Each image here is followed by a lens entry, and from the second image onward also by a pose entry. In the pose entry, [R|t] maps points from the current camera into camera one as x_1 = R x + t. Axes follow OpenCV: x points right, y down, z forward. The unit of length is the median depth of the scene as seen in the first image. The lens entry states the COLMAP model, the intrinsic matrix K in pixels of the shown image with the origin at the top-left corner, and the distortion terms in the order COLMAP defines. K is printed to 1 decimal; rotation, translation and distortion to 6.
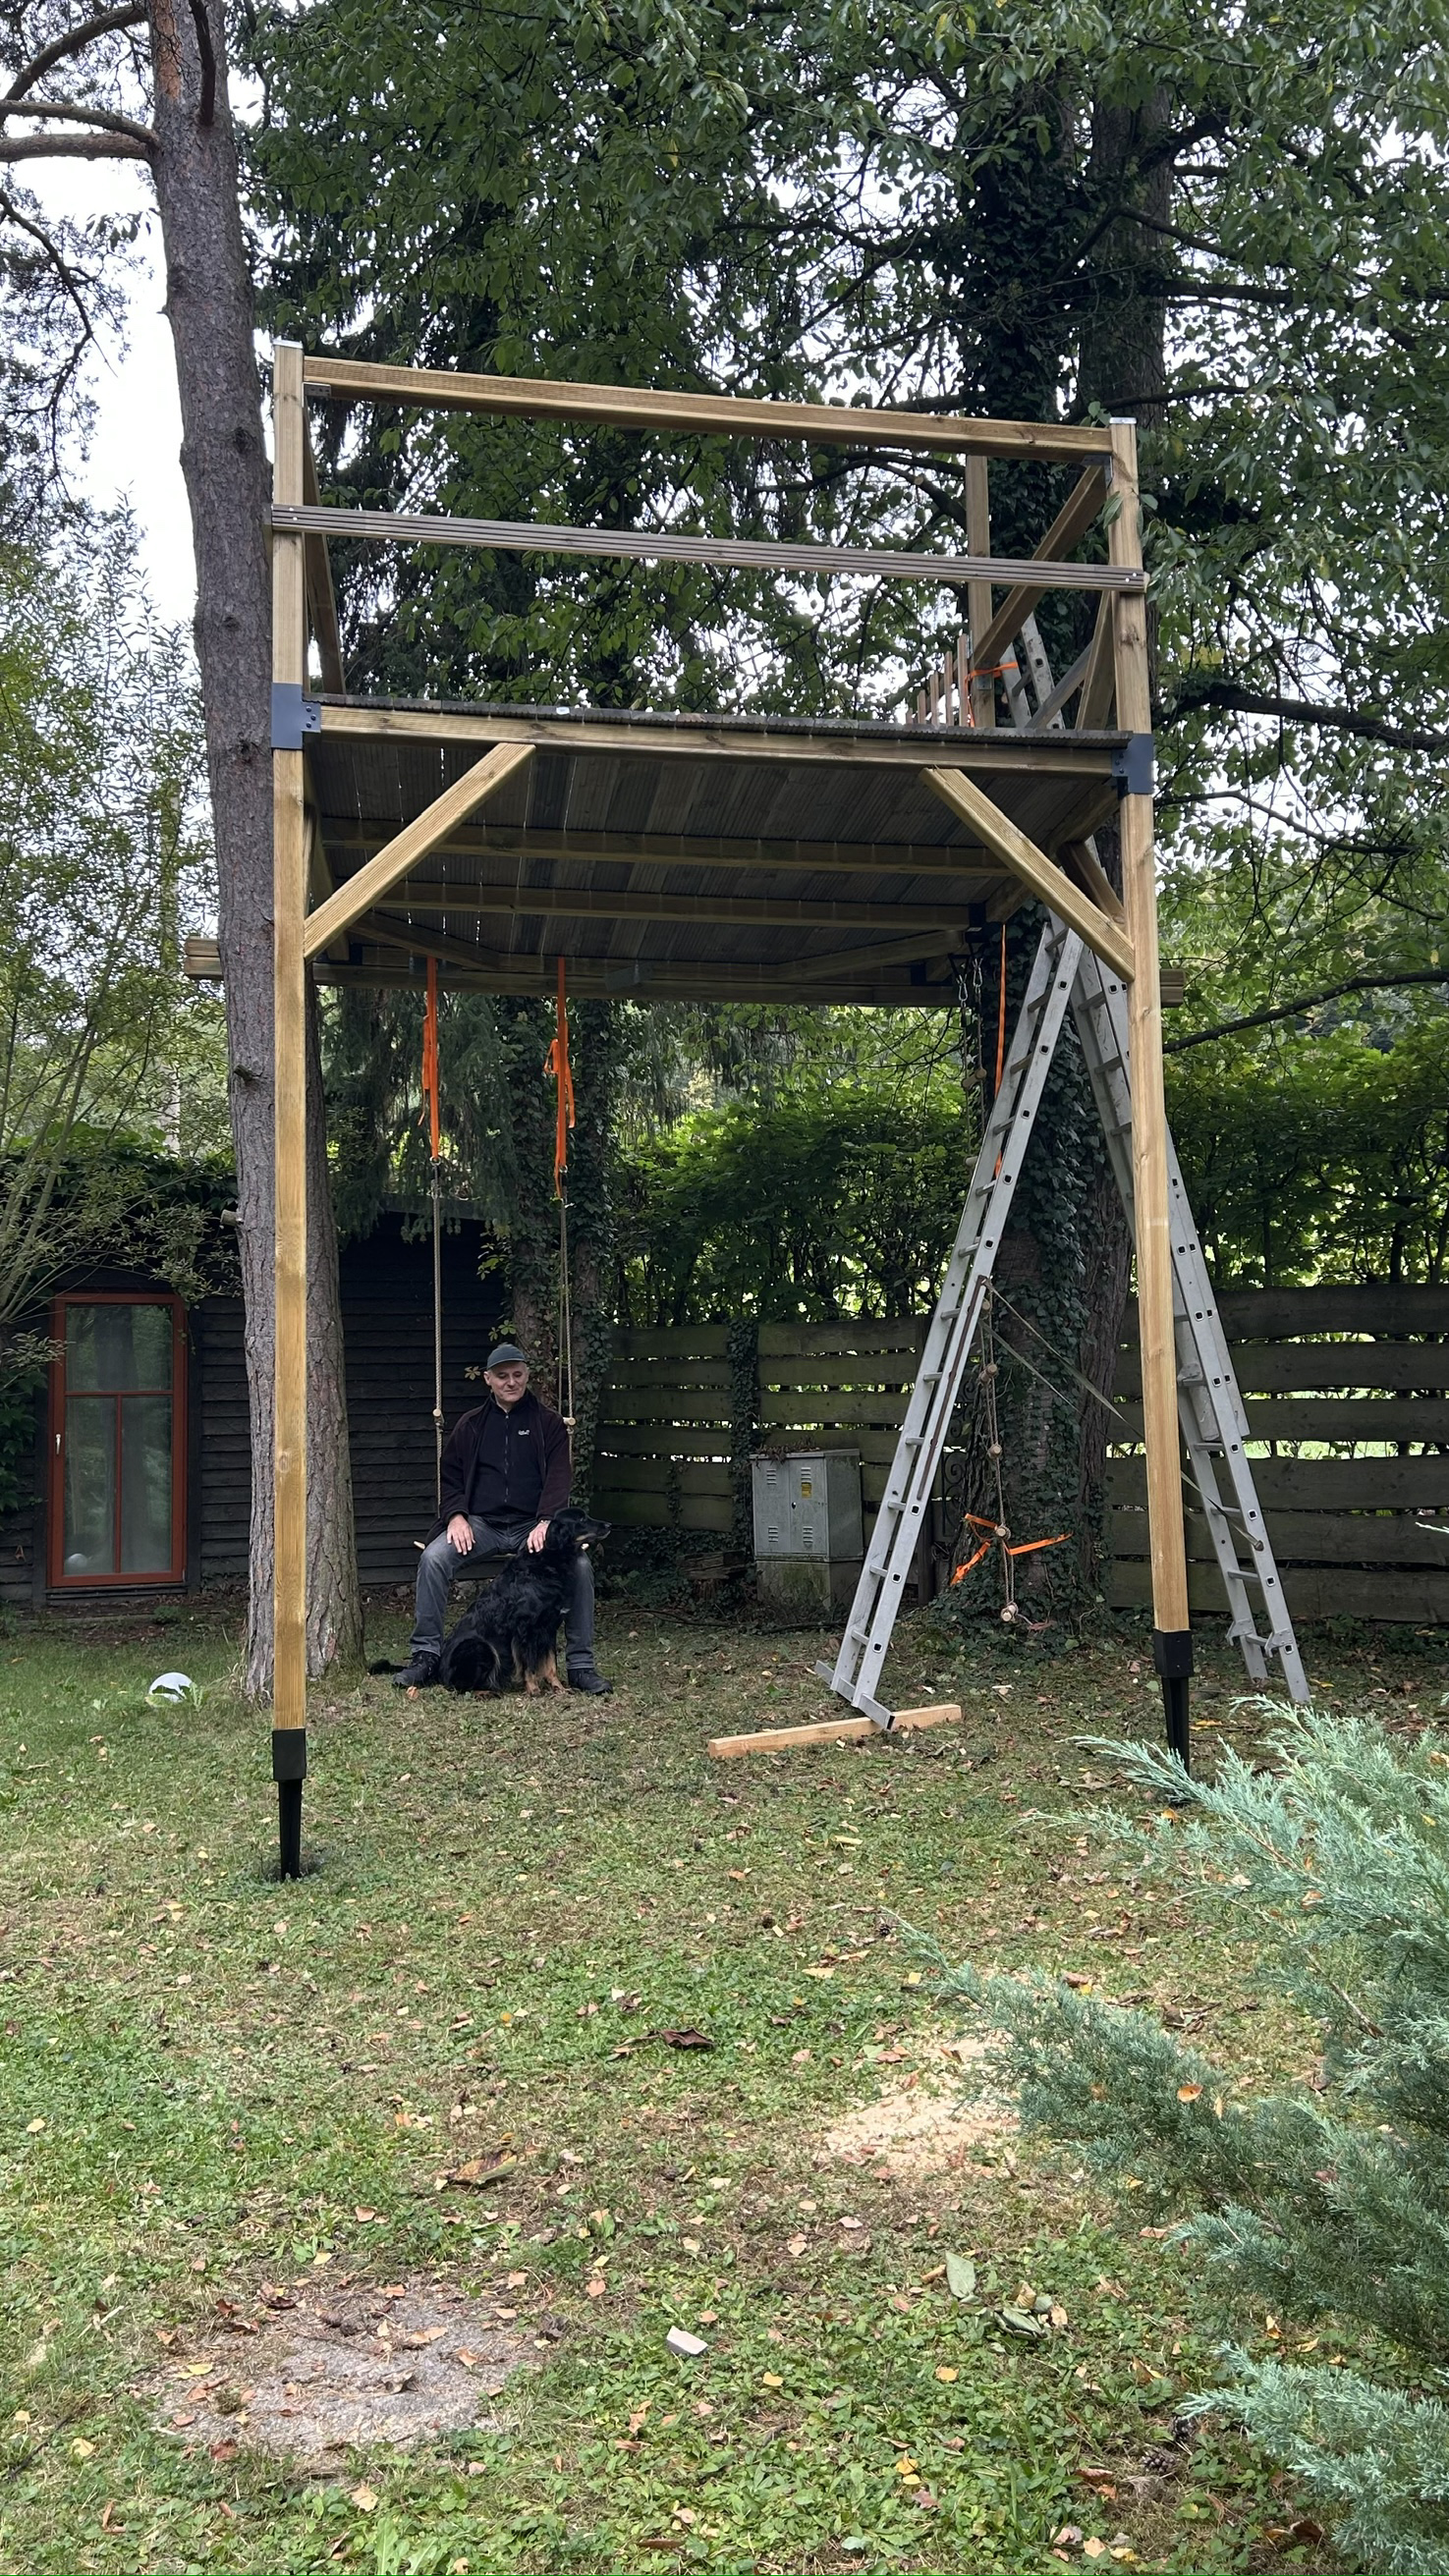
lens RADIAL K [[2106.2, 0, 724.5], [0, 2106.2, 1288.0], [0, 0, 1]] dist [0.309506, 0.000067]
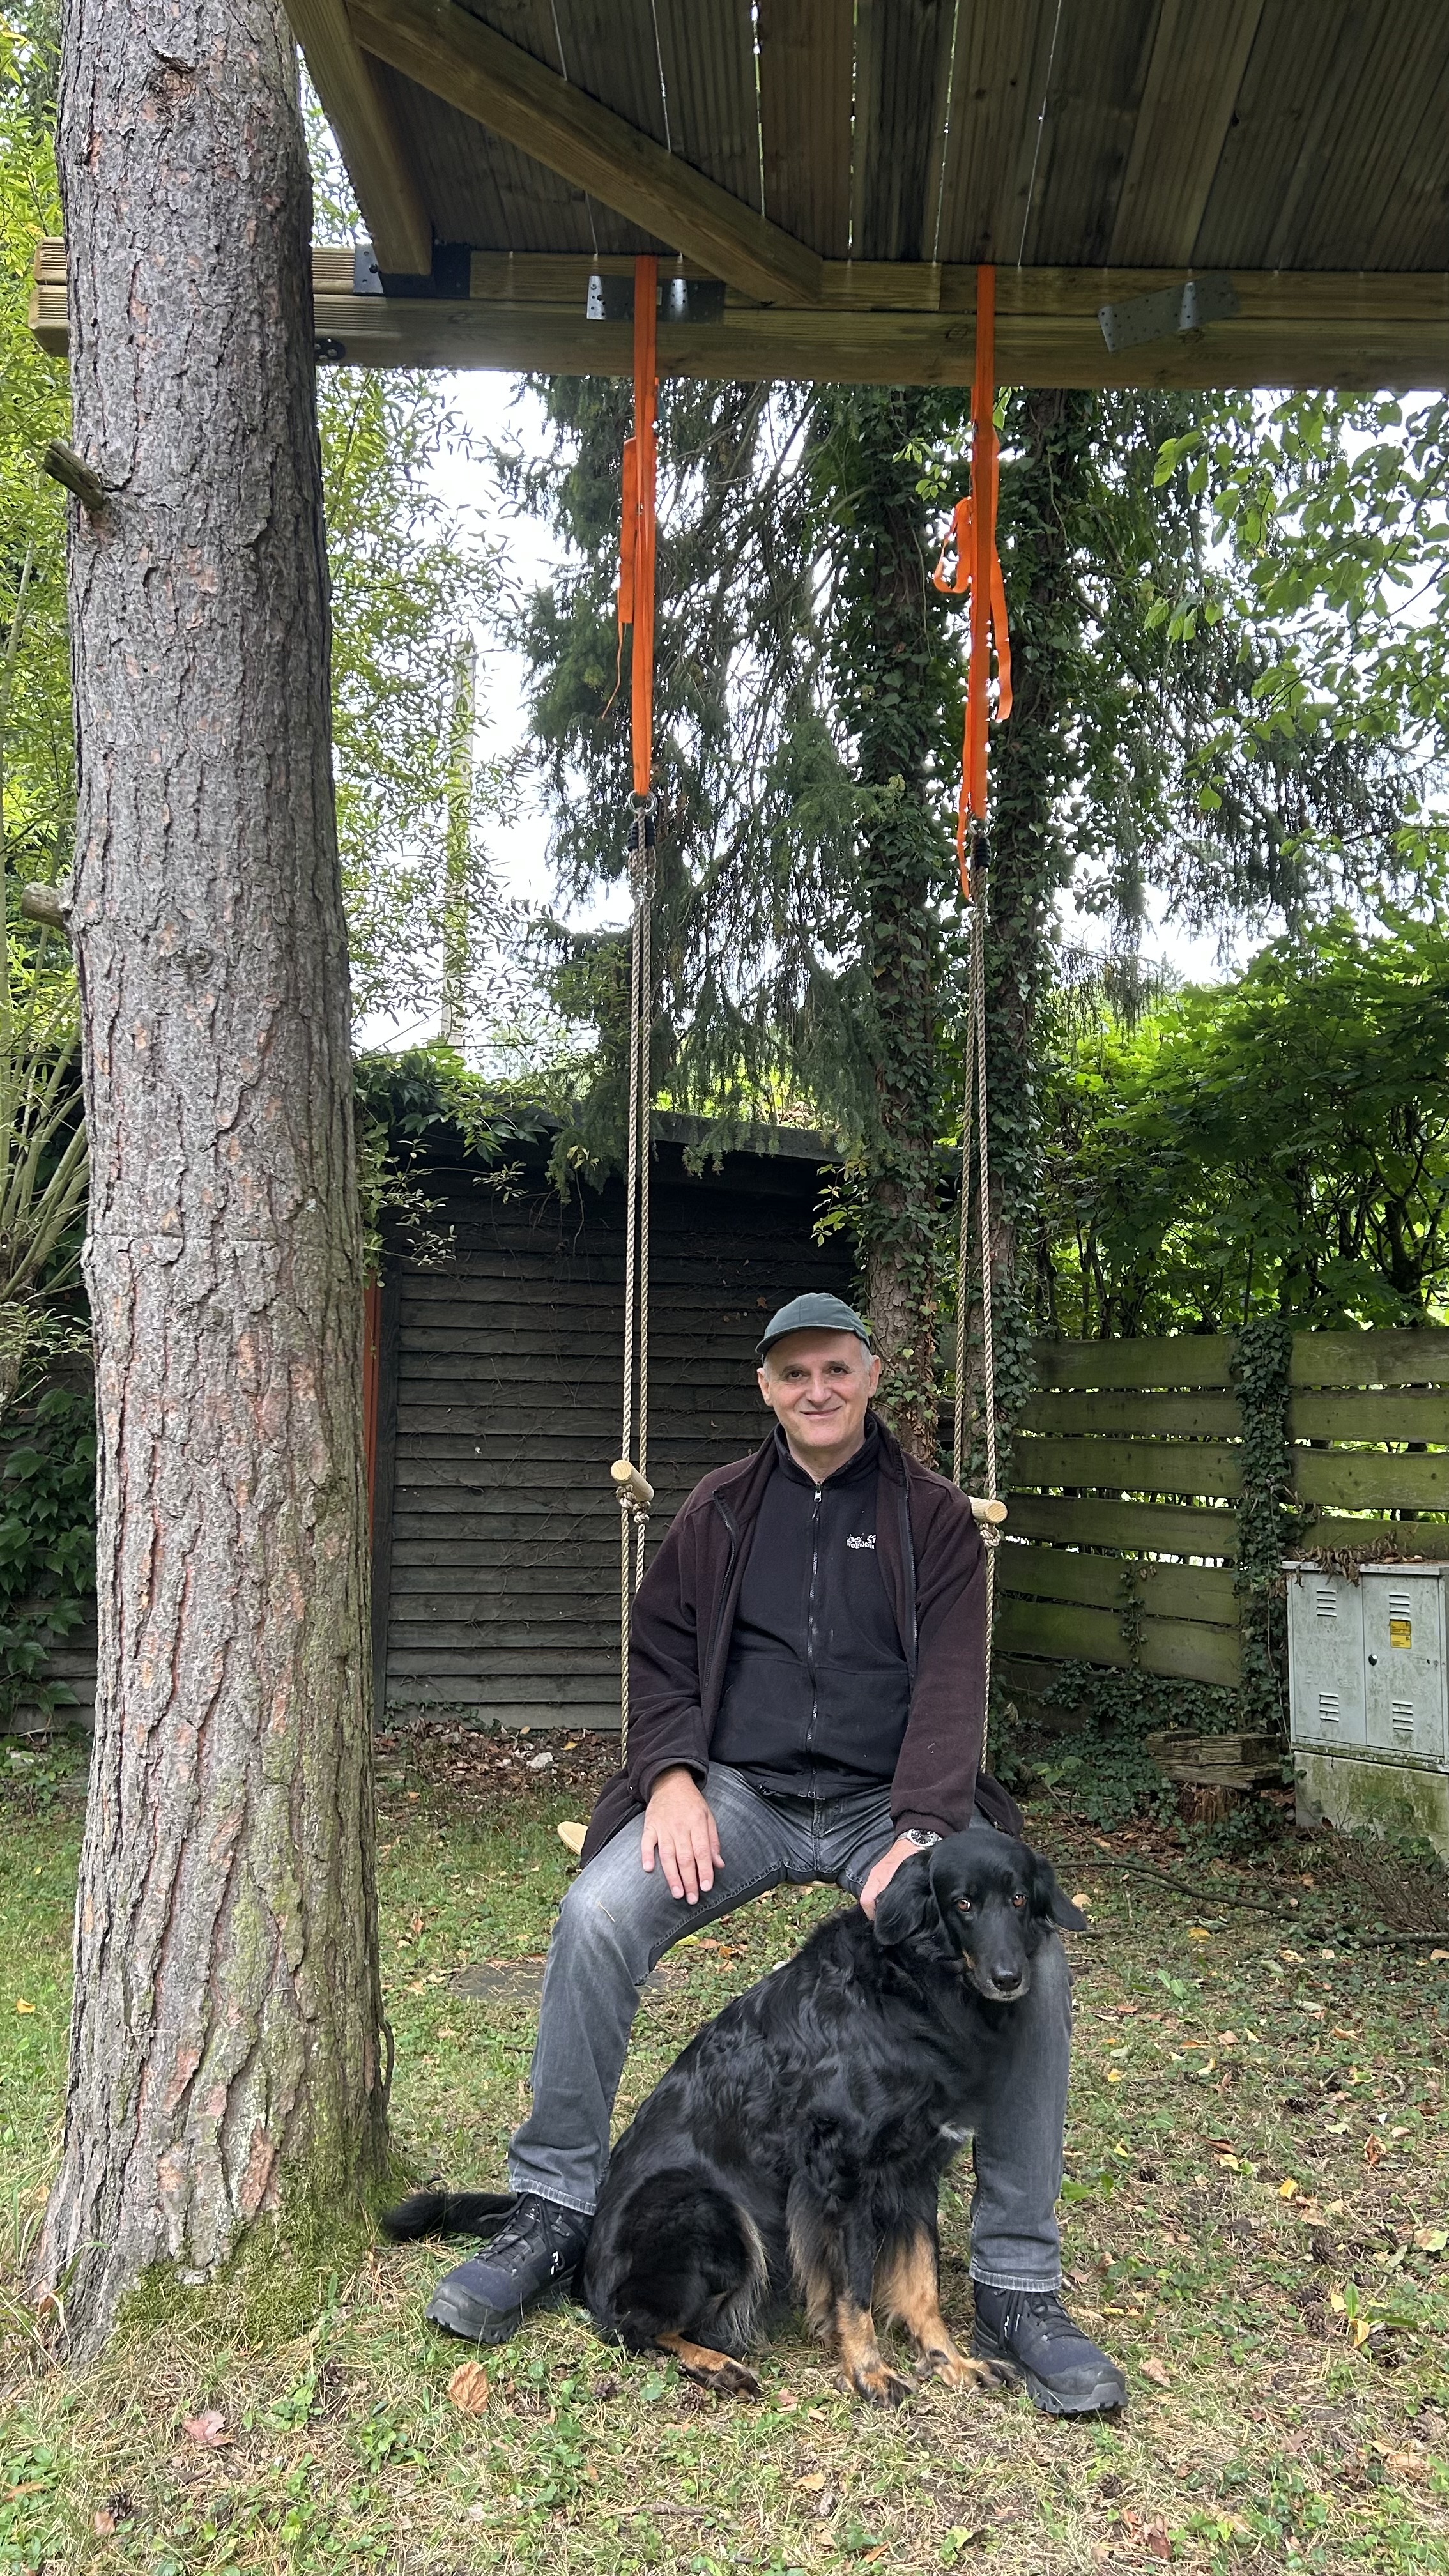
lens RADIAL K [[2114.3, 0, 724.5], [0, 2114.3, 1288.0], [0, 0, 1]] dist [0.003830, 0.000630]
pose [[0.983705, 0.018368, -0.178851, -0.035113], [-0.022770, 0.999486, -0.022587, 0.023026], [0.178344, 0.026291, 0.983617, 0.424400]]
